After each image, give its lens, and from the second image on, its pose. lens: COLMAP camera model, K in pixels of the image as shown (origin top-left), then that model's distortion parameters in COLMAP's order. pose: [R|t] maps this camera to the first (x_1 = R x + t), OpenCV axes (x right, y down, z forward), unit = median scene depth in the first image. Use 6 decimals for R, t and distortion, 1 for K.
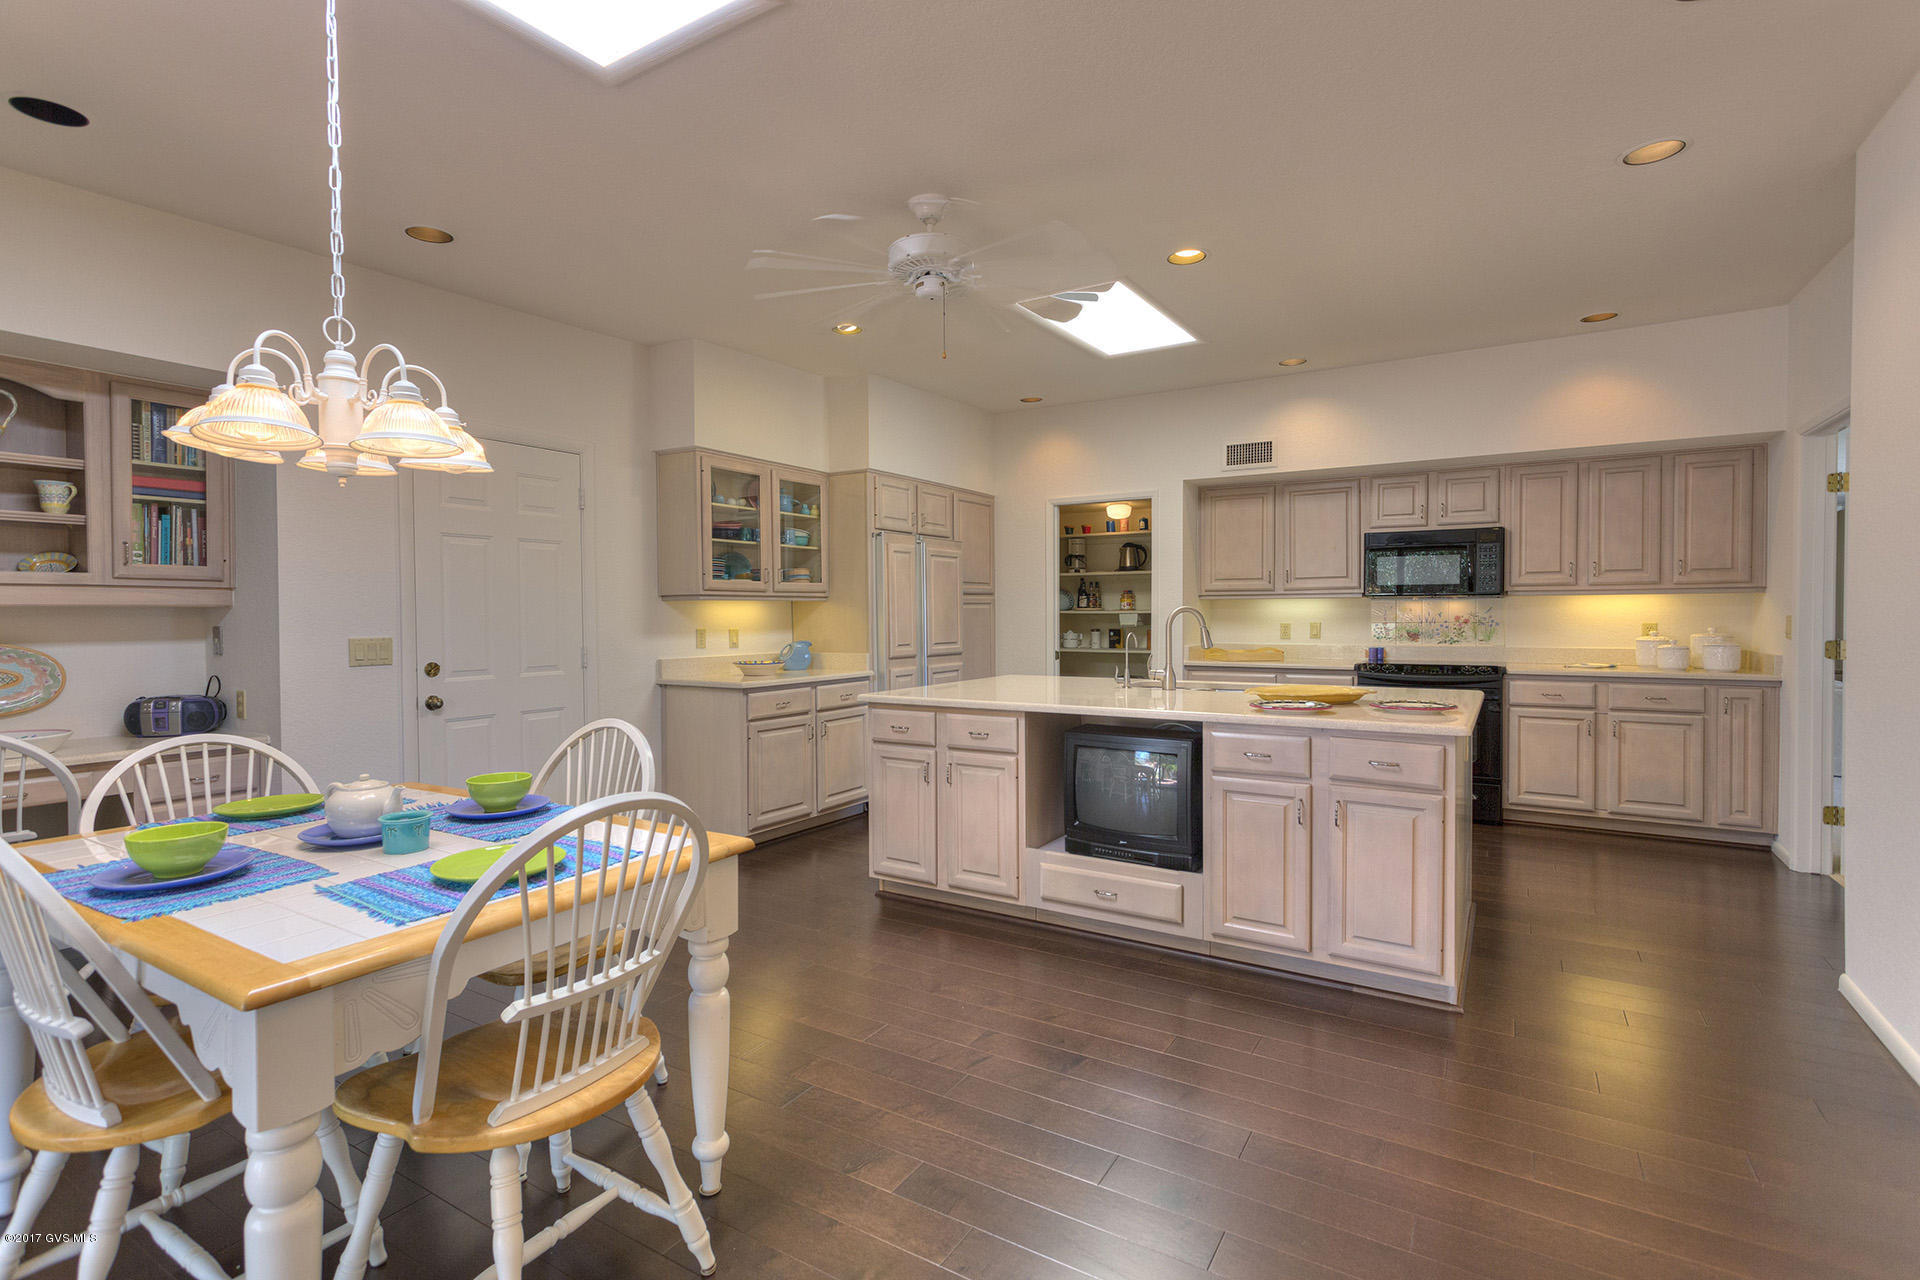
lens RADIAL K [[905.8, 0, 960.0], [0, 905.8, 640.0], [0, 0, 1]] dist [-0.001755, 0.000018]
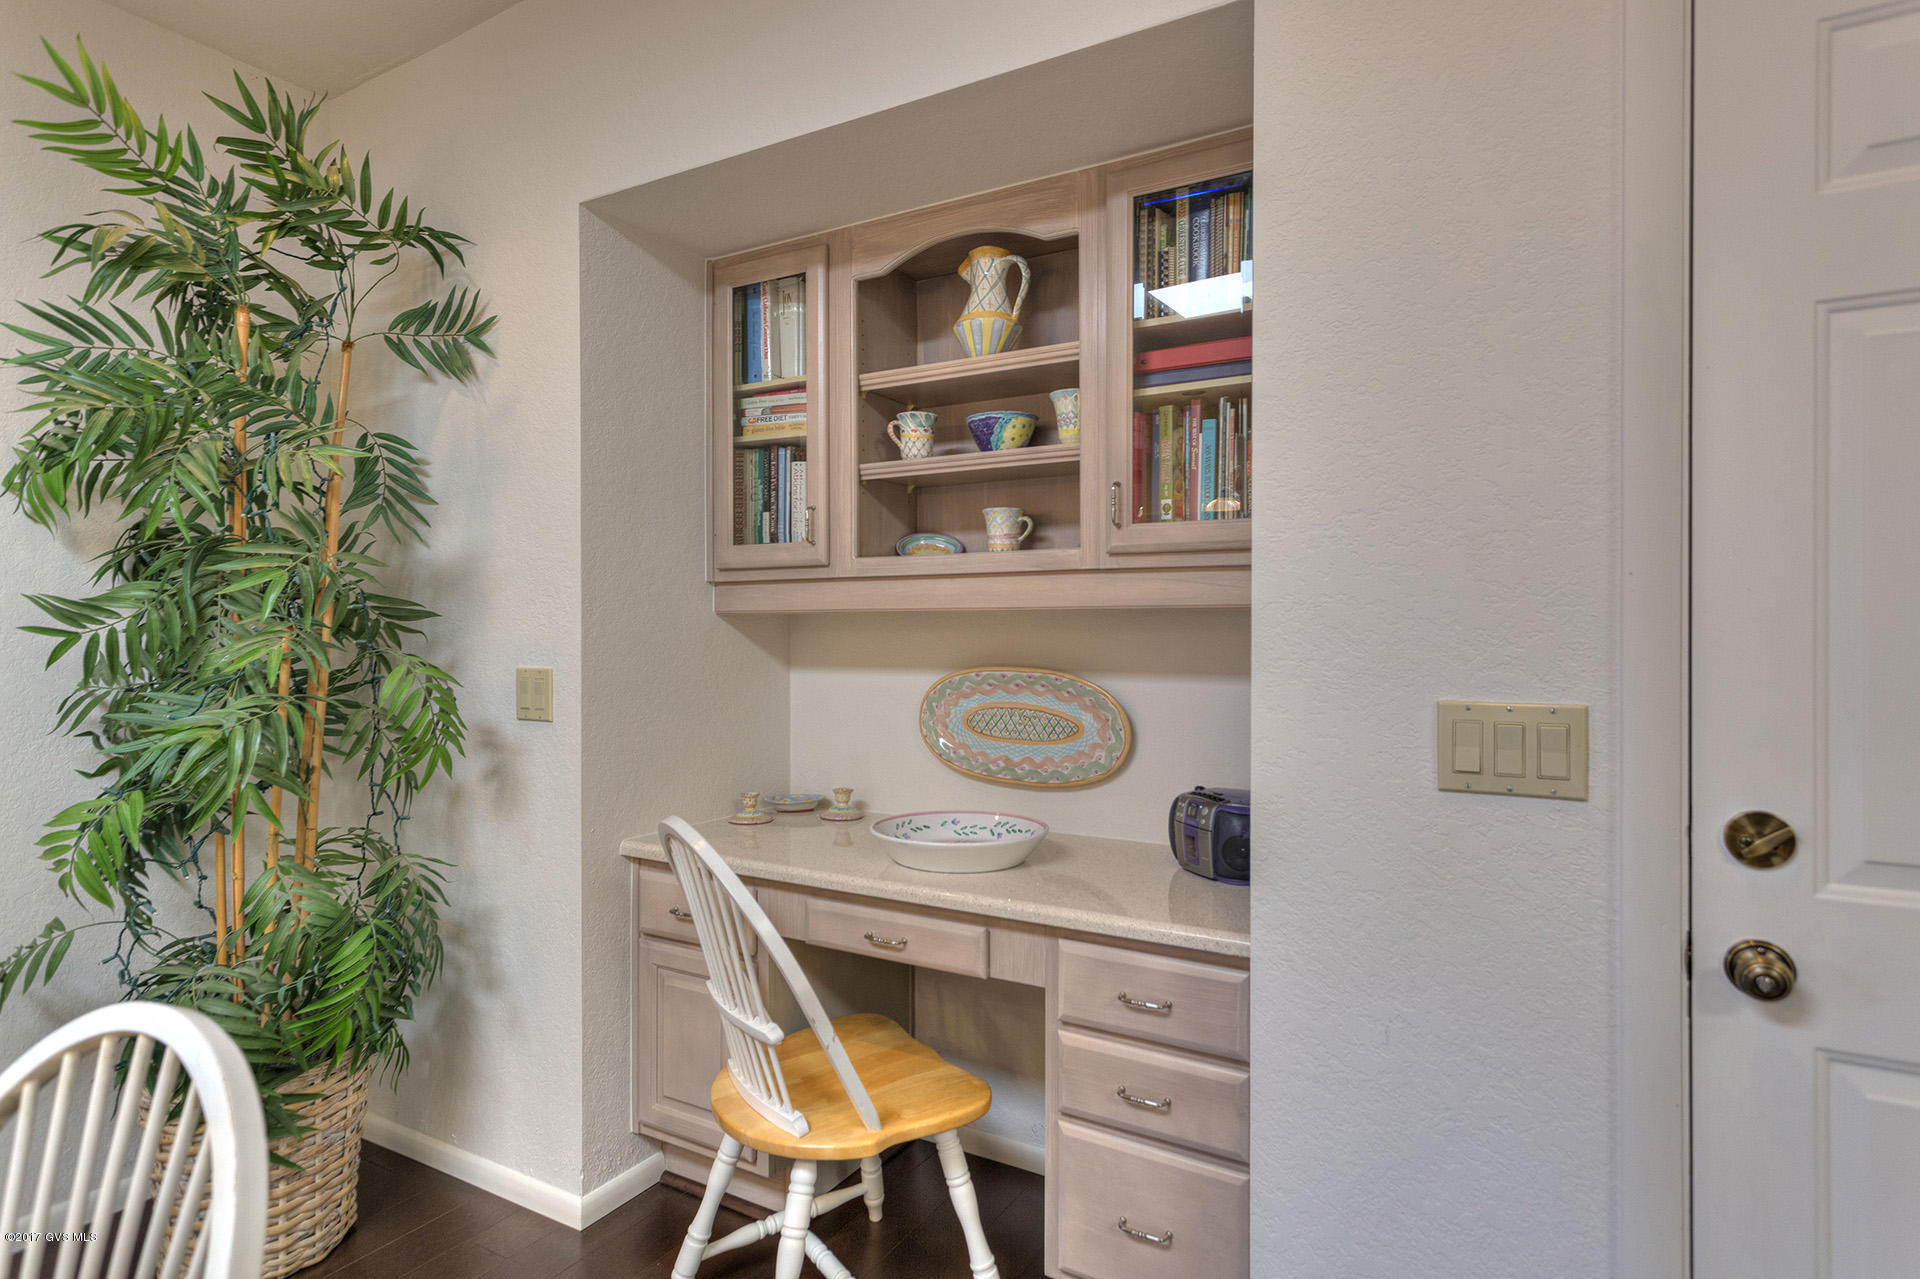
lens RADIAL K [[1018.7, 0, 960.0], [0, 1018.7, 639.5], [0, 0, 1]] dist [0.002907, 0.000577]
pose [[0.010069, 0.015465, -0.999830, -0.290472], [-0.029311, 0.999455, 0.015164, -0.022178], [0.999520, 0.029153, 0.010517, 0.757684]]
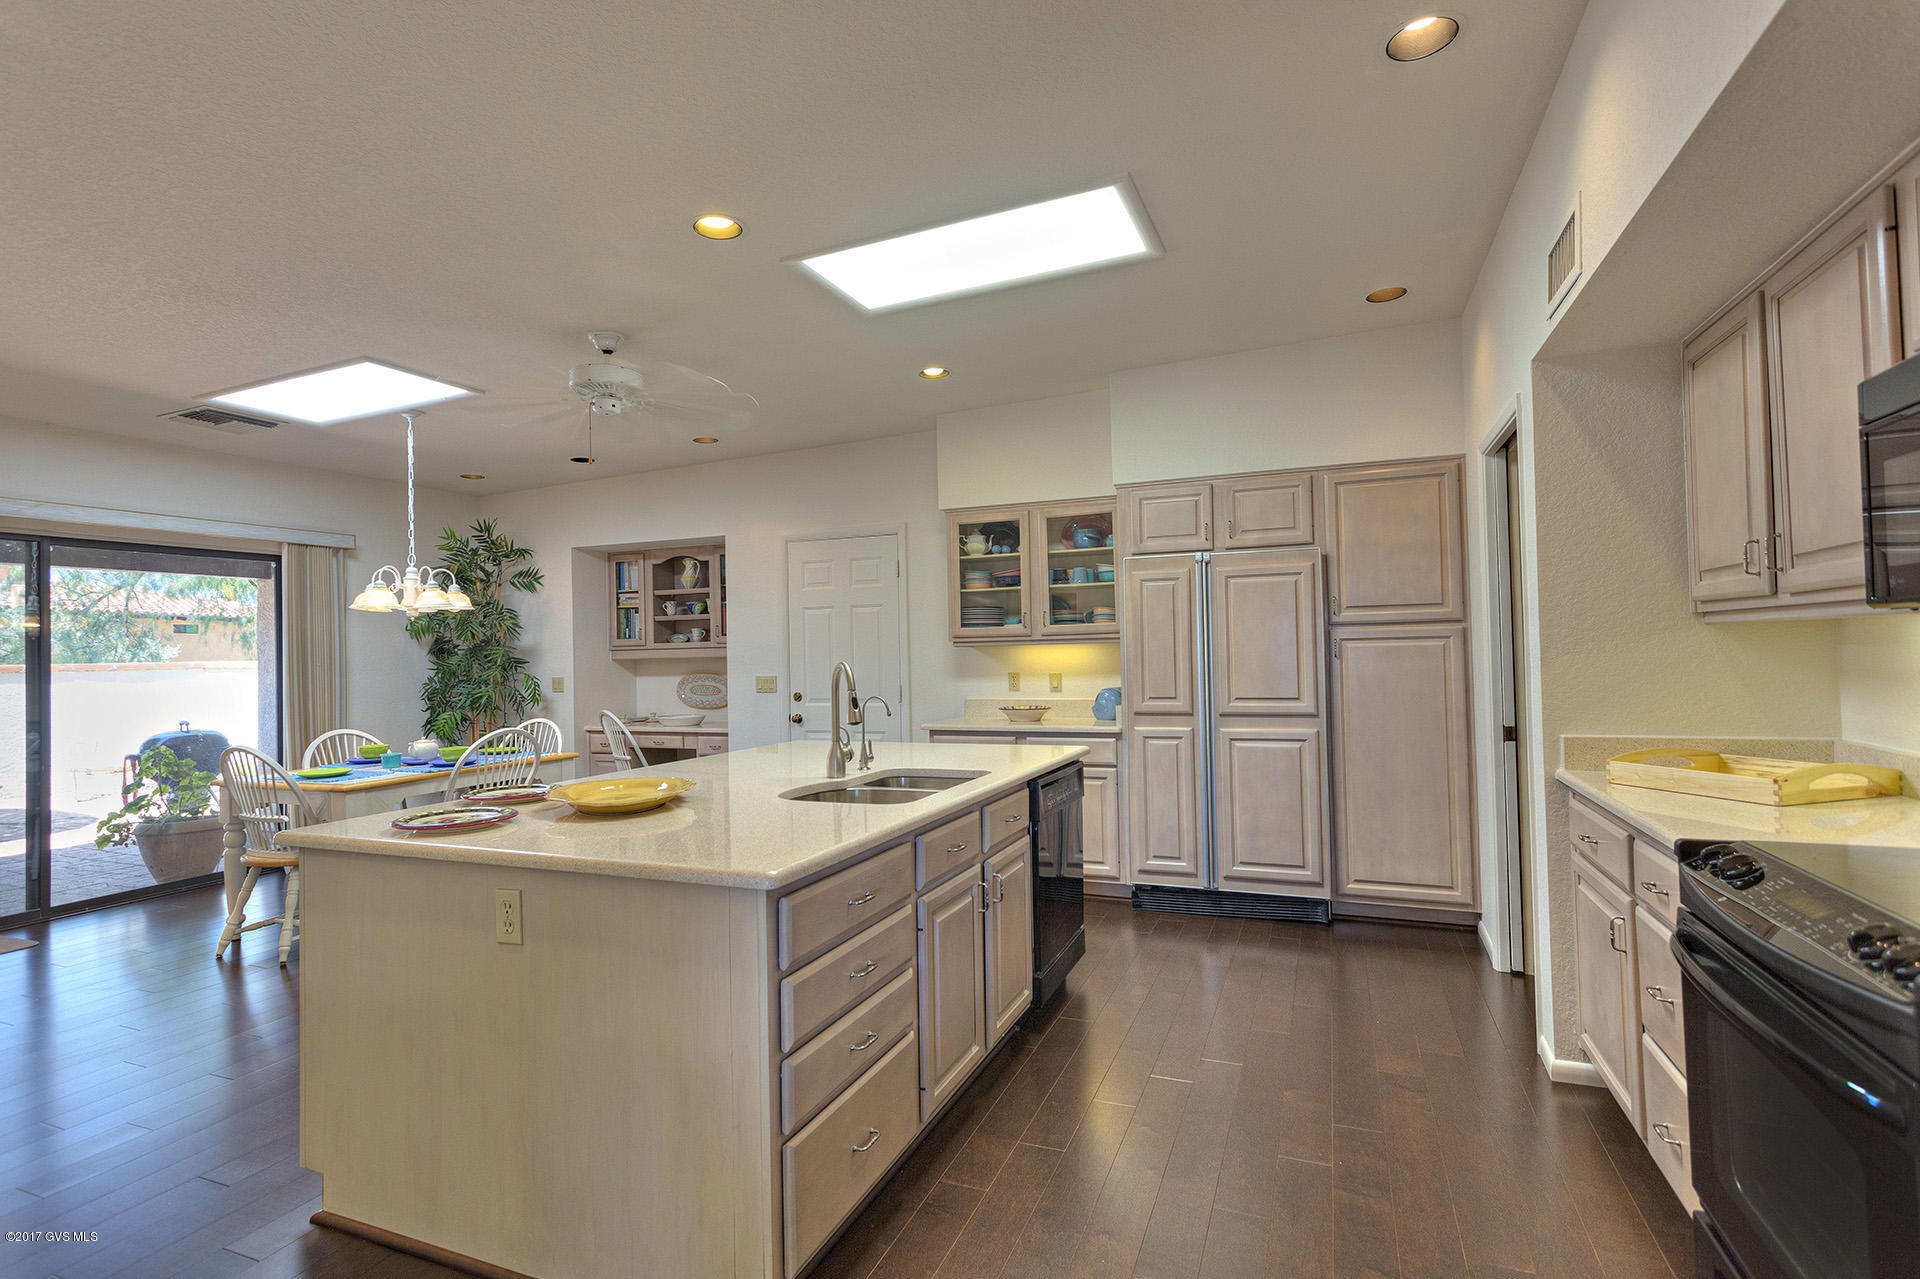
lens RADIAL K [[905.8, 0, 960.0], [0, 905.8, 639.5], [0, 0, 1]] dist [-0.001755, 0.000018]
pose [[0.156188, -0.010078, -0.987676, 0.981543], [-0.008880, 0.999893, -0.011607, -0.049527], [0.987687, 0.010583, 0.156082, 1.019585]]
